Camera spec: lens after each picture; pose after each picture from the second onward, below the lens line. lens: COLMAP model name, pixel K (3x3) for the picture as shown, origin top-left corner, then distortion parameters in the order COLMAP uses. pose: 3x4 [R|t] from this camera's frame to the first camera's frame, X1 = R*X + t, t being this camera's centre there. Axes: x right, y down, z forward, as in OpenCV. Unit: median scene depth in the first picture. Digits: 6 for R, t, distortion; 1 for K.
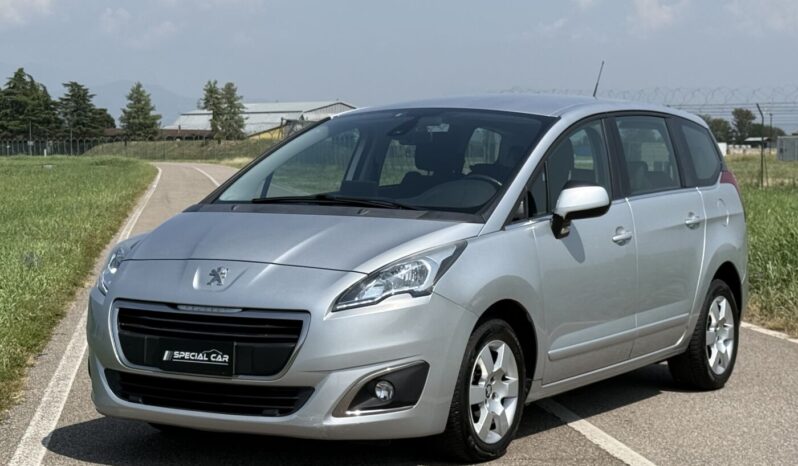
lens RADIAL K [[1859.6, 0, 403.6], [0, 1859.6, 237.7], [0, 0, 1]] dist [0.240688, 0.000000]
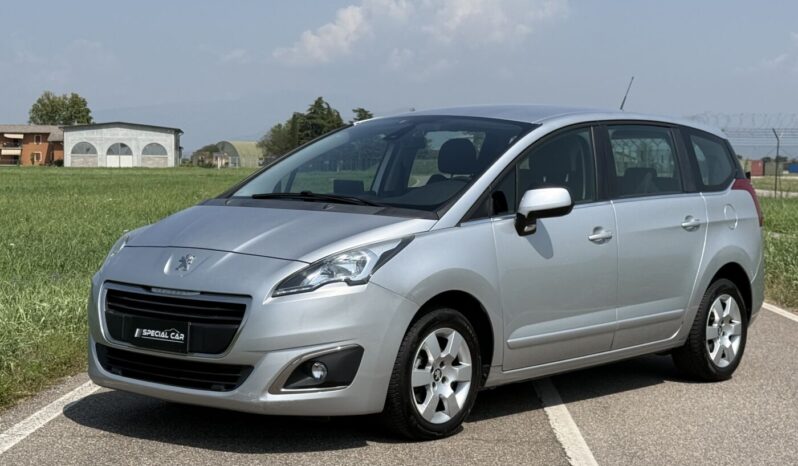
lens RADIAL K [[1546.7, 0, 398.0], [0, 1546.7, 231.5], [0, 0, 1]] dist [0.182712, 0.000000]
pose [[0.985594, 0.020086, -0.167929, 0.173002], [-0.021006, 0.999773, -0.003702, 0.002981], [0.167817, 0.007176, 0.985792, 0.110263]]
